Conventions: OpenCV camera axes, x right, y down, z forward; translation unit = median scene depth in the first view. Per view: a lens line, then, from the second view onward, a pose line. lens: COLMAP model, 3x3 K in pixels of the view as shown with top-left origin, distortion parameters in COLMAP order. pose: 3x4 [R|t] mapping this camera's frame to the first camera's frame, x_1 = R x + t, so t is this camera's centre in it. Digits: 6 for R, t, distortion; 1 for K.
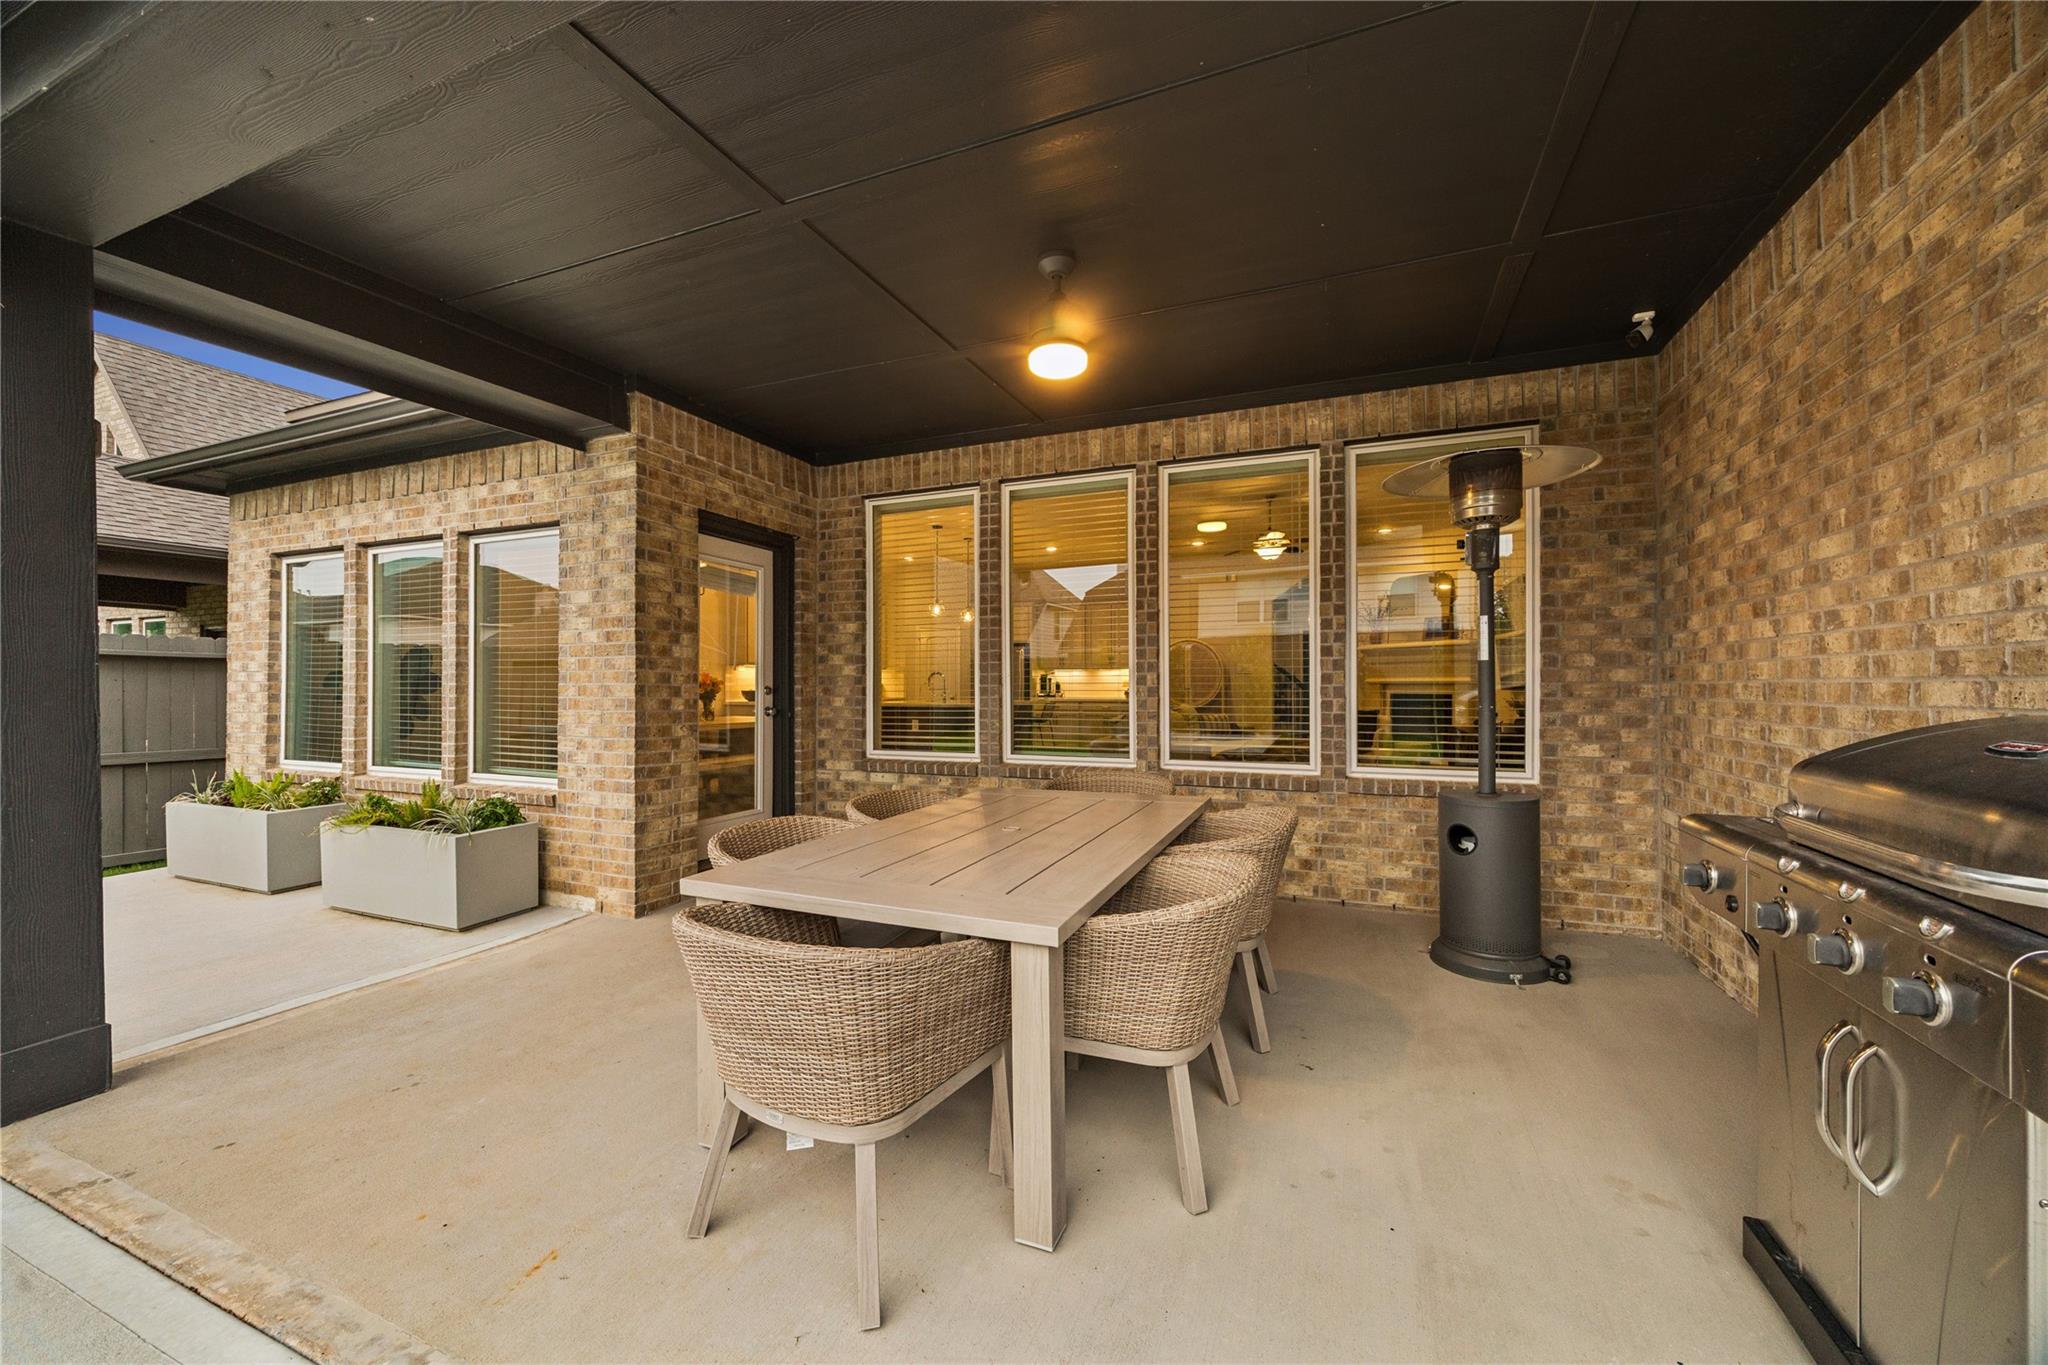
lens RADIAL K [[794.8, 0, 1029.9], [0, 794.8, 675.0], [0, 0, 1]] dist [0.000101, 0.000069]
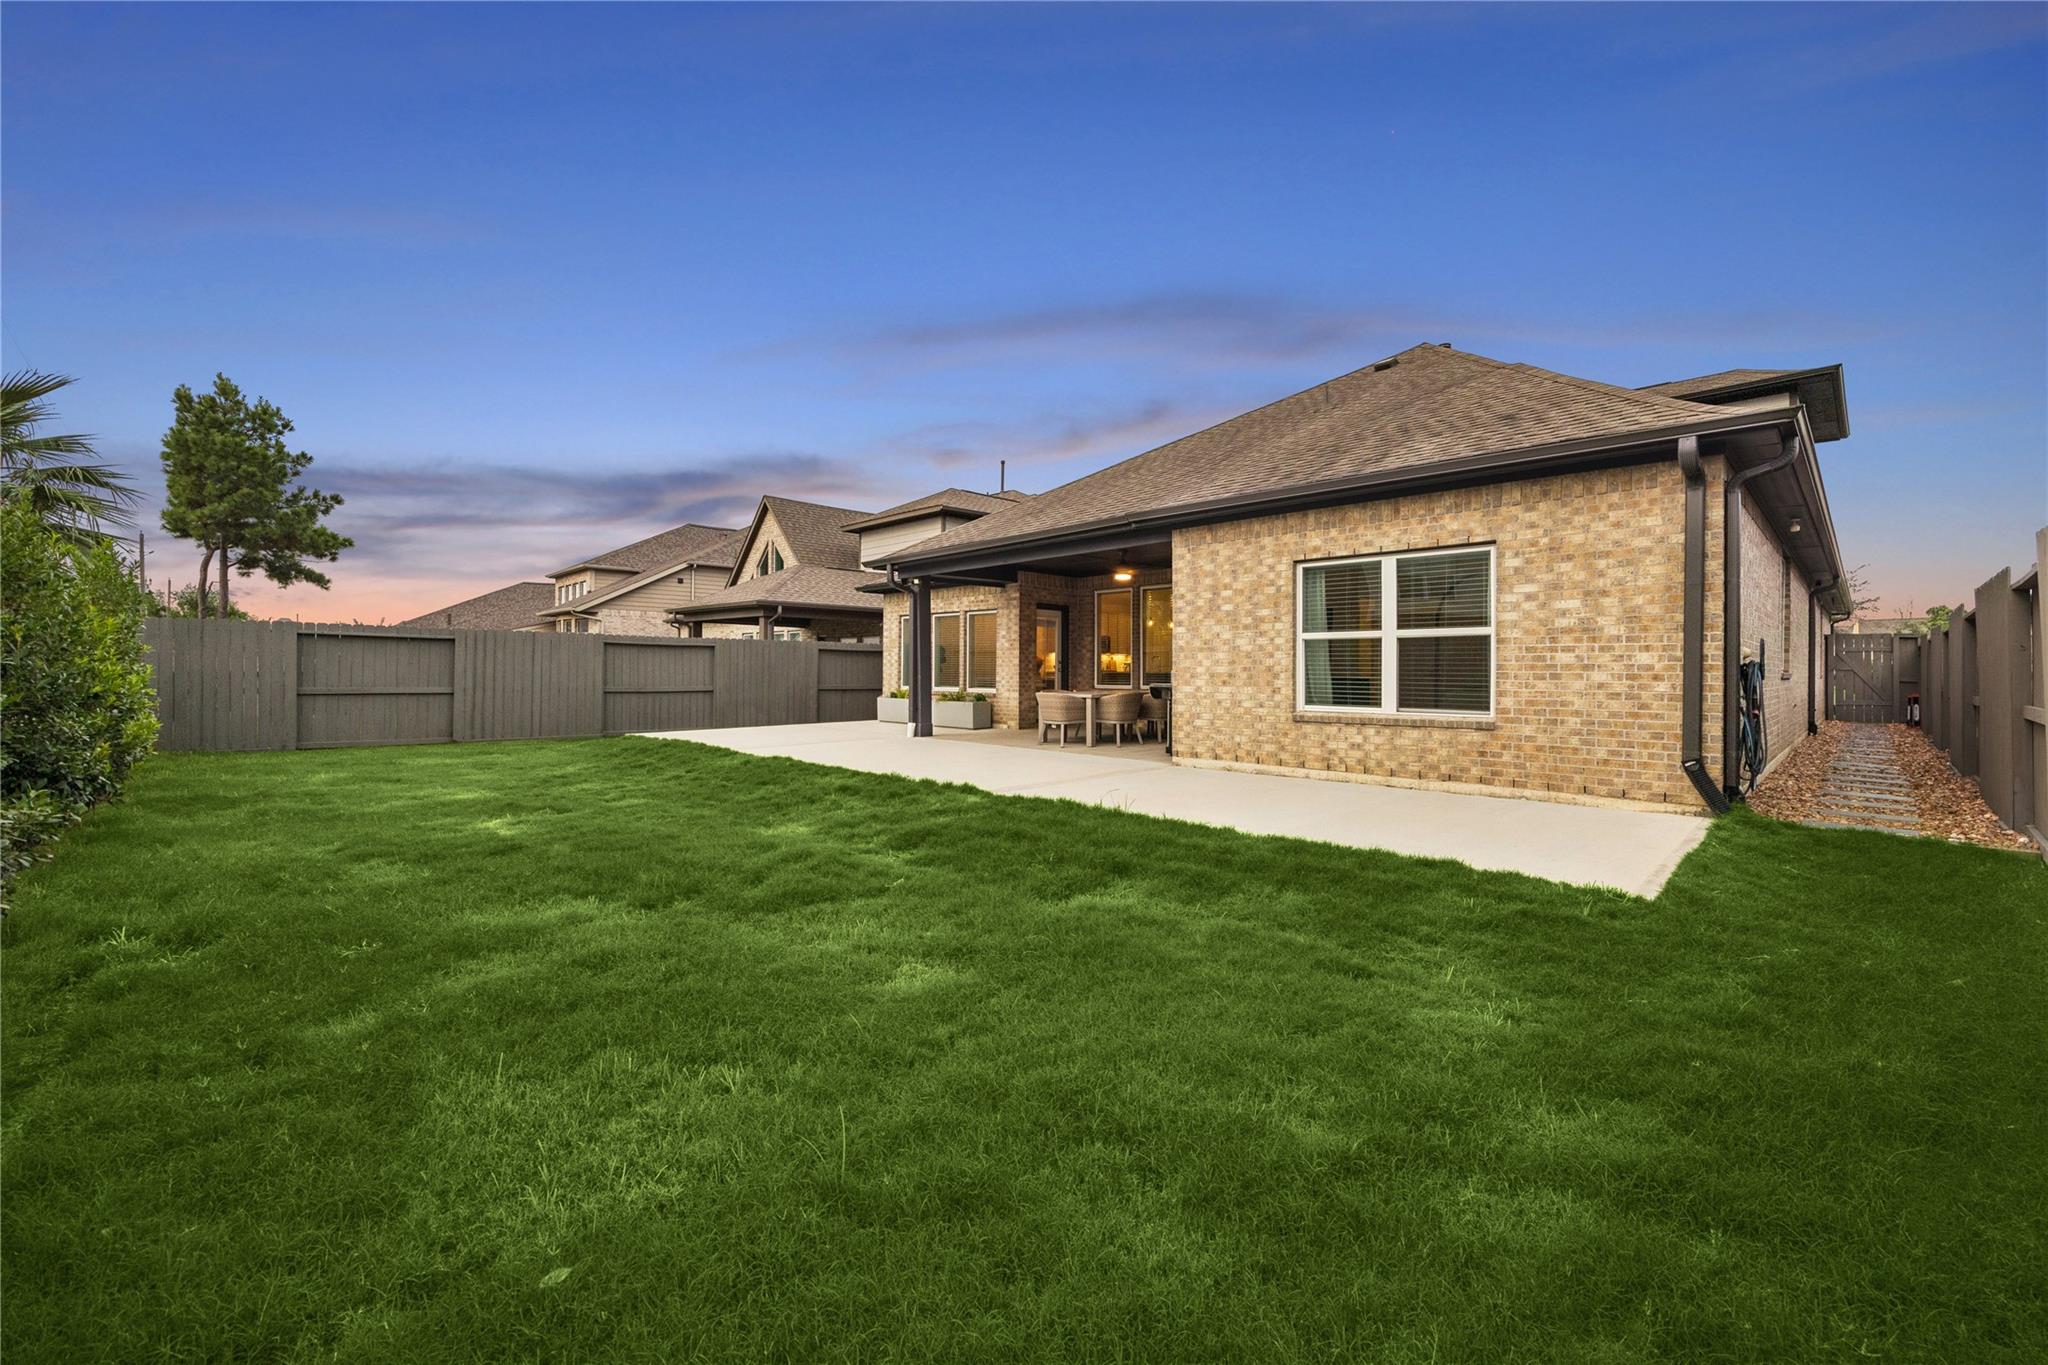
lens RADIAL K [[794.8, 0, 1029.9], [0, 794.8, 675.0], [0, 0, 1]] dist [0.000101, 0.000069]
pose [[0.923816, 0.009099, -0.382729, 0.738959], [-0.003194, 0.999866, 0.016062, 0.021120], [0.382824, -0.013616, 0.923721, -1.854956]]
